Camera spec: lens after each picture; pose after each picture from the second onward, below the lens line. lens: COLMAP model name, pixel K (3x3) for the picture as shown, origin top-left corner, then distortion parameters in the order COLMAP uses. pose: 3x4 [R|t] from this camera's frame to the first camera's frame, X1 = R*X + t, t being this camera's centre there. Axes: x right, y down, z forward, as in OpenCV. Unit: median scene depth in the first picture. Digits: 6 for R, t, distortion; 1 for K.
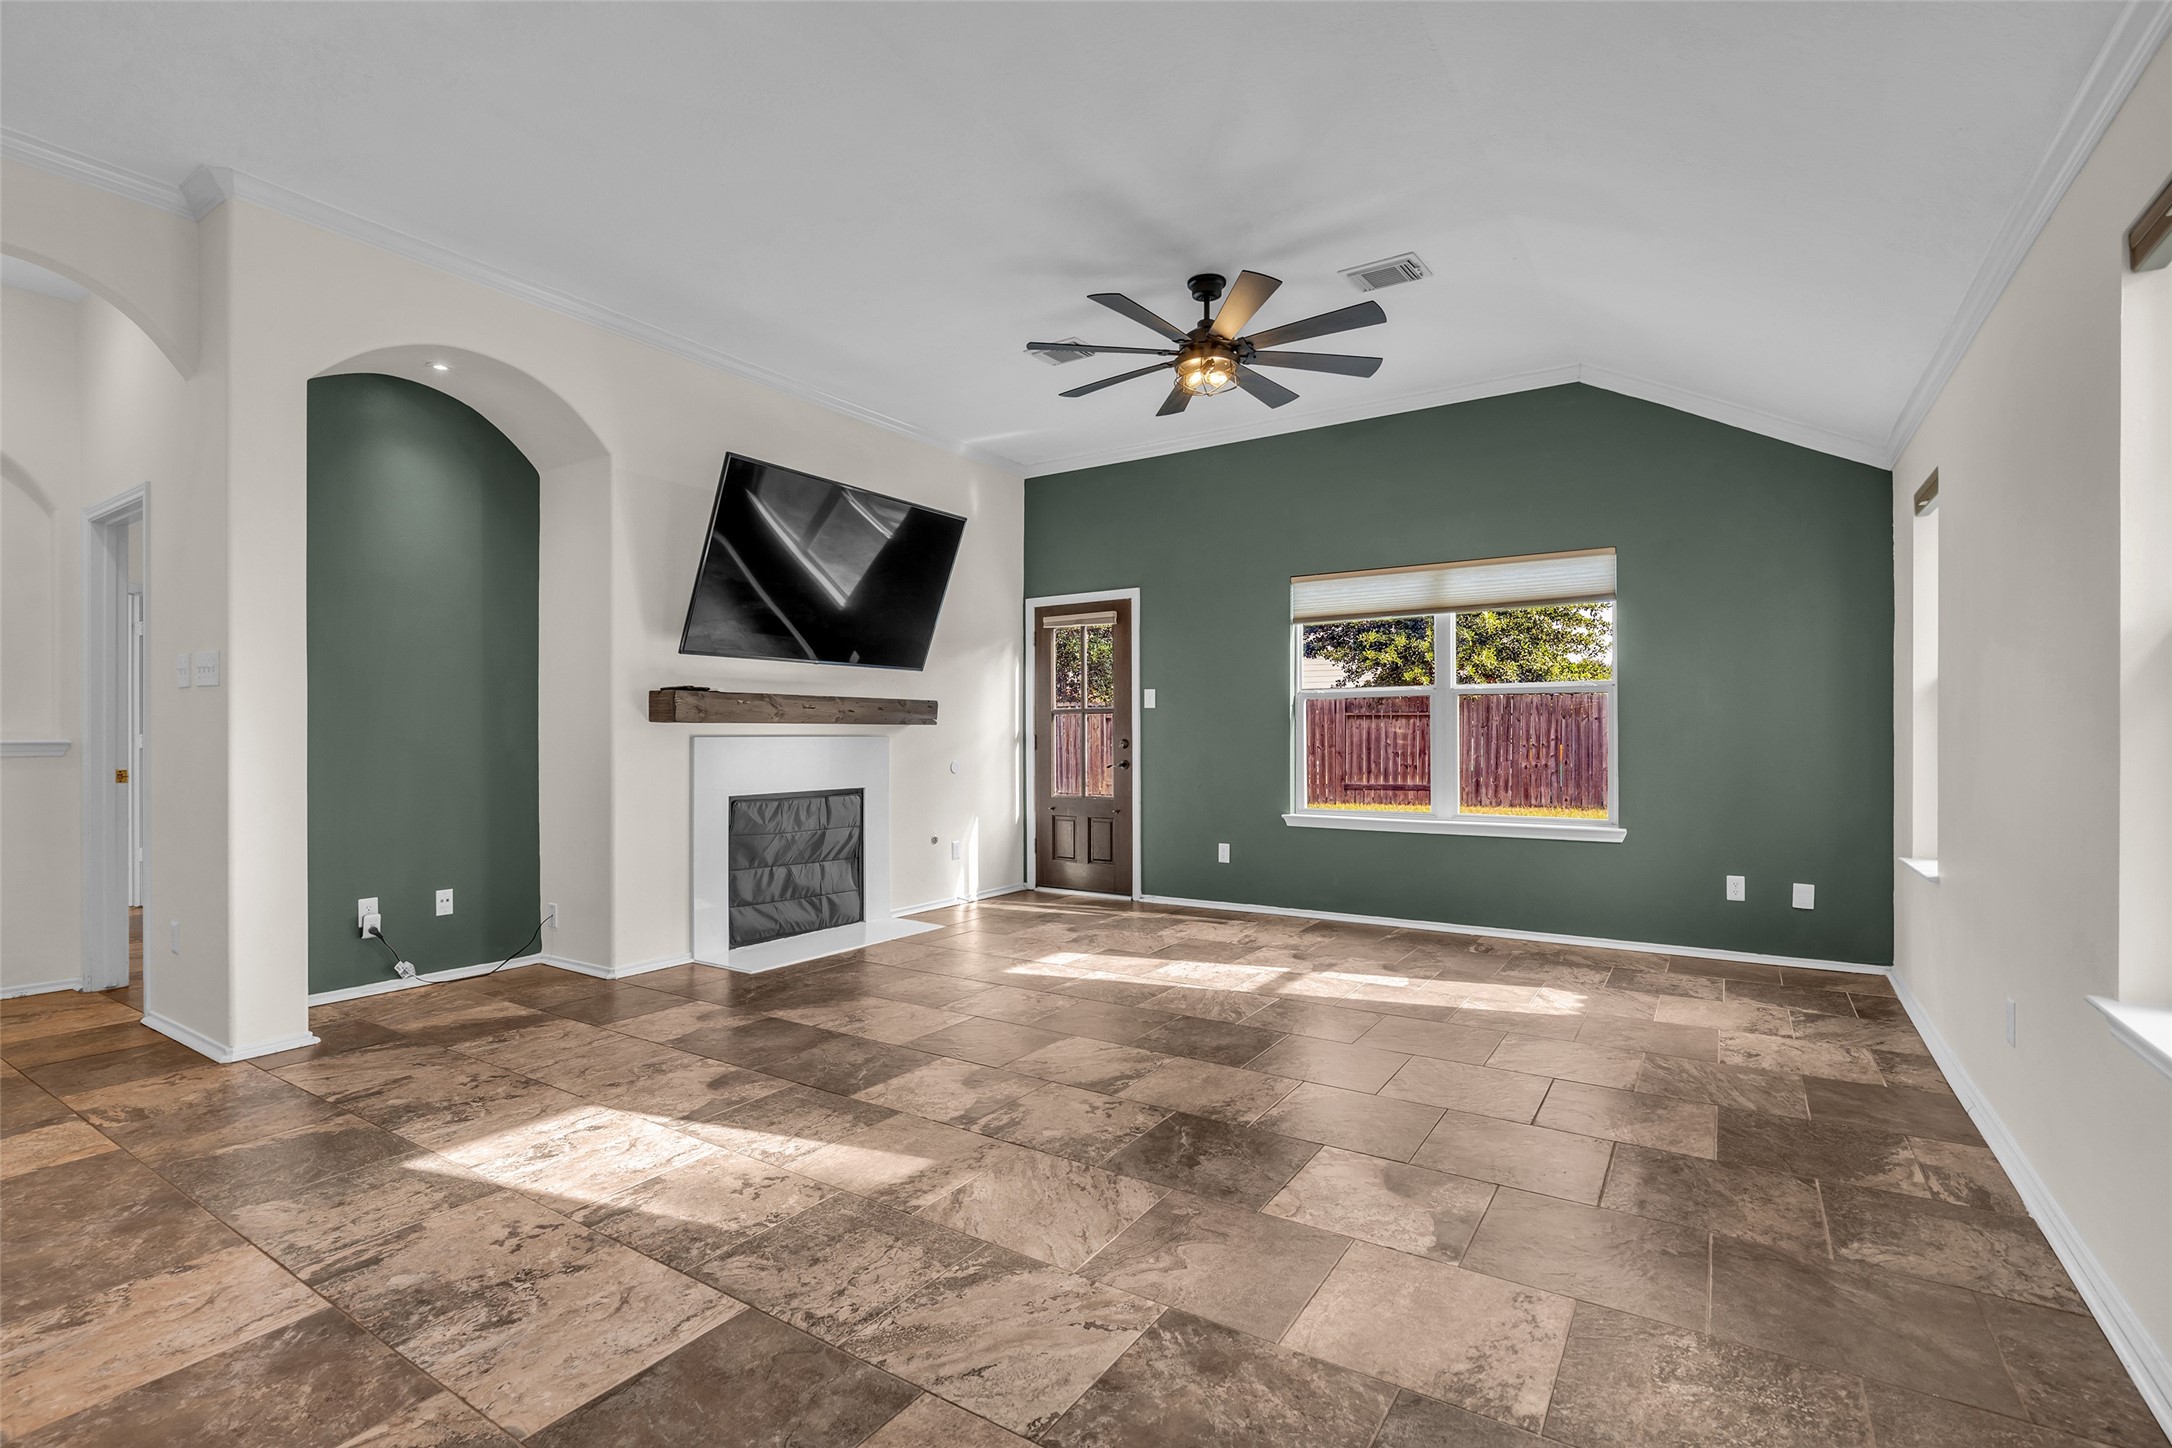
lens RADIAL K [[1004.2, 0, 1090.1], [0, 1004.2, 726.7], [0, 0, 1]] dist [-0.017361, 0.004415]
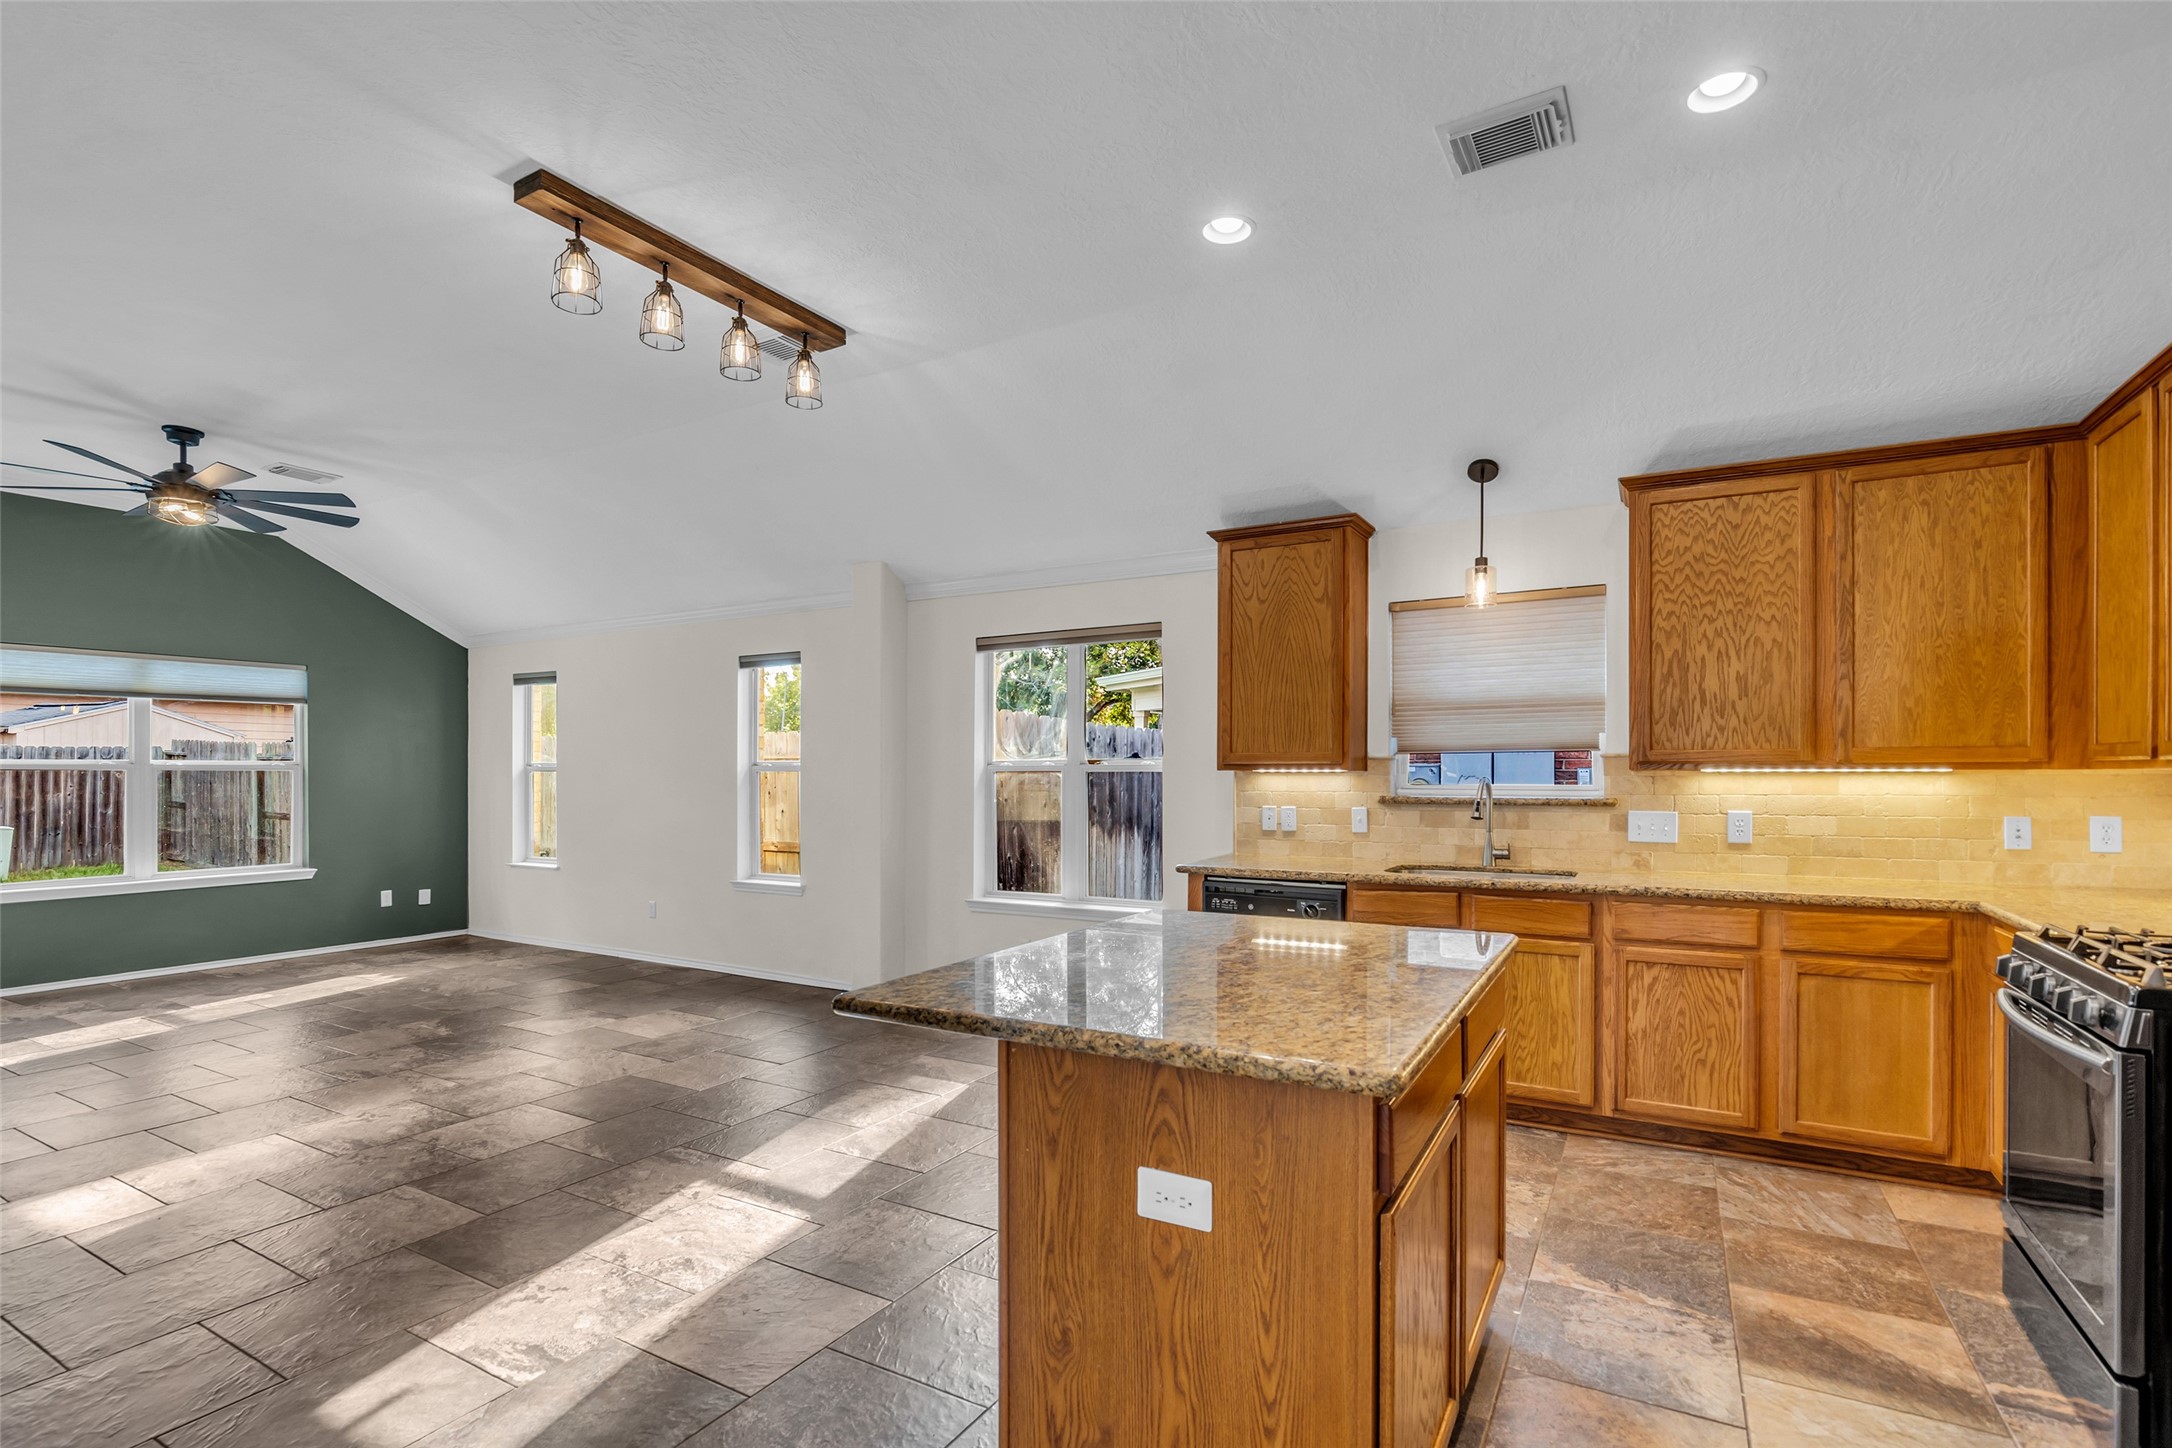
lens RADIAL K [[1014.2, 0, 1089.7], [0, 1014.2, 777.9], [0, 0, 1]] dist [-0.015793, 0.003736]
pose [[-0.053117, -0.003228, 0.998583, -1.164167], [-0.003882, 0.999988, 0.003026, -0.041577], [-0.998581, -0.003716, -0.053129, -0.010593]]
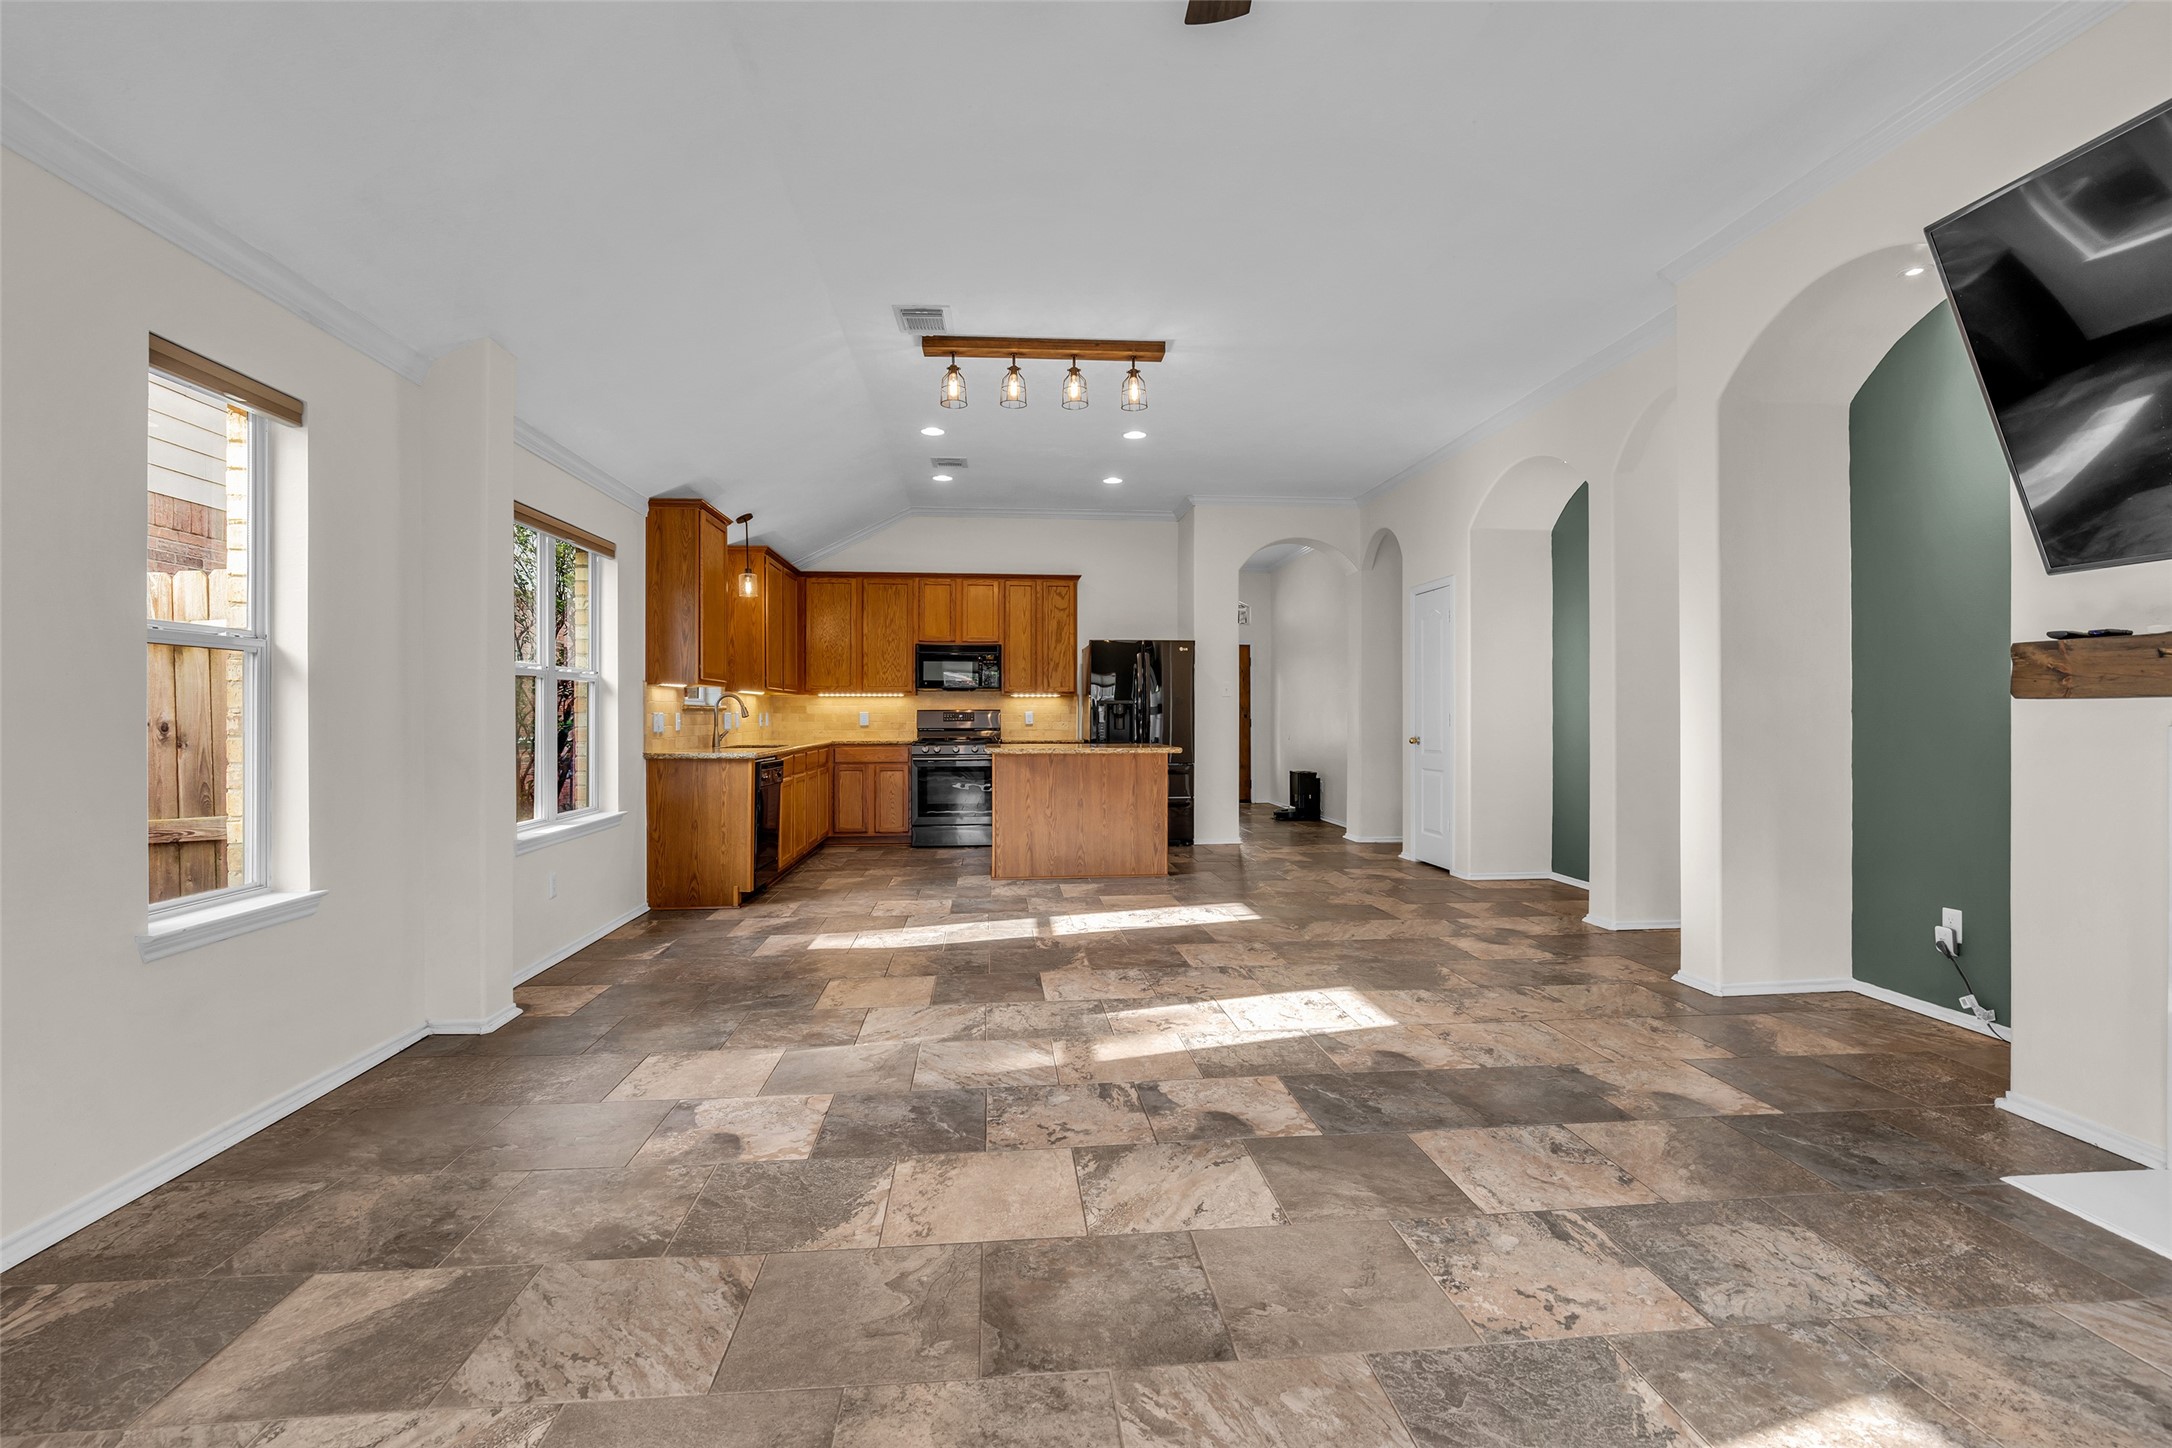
lens RADIAL K [[1004.2, 0, 1088.7], [0, 1004.2, 716.6], [0, 0, 1]] dist [-0.017361, 0.004415]
pose [[-0.786332, 0.002611, -0.617798, 0.404415], [0.004559, 0.999988, -0.001576, 0.004365], [0.617787, -0.004056, -0.786335, 1.269590]]
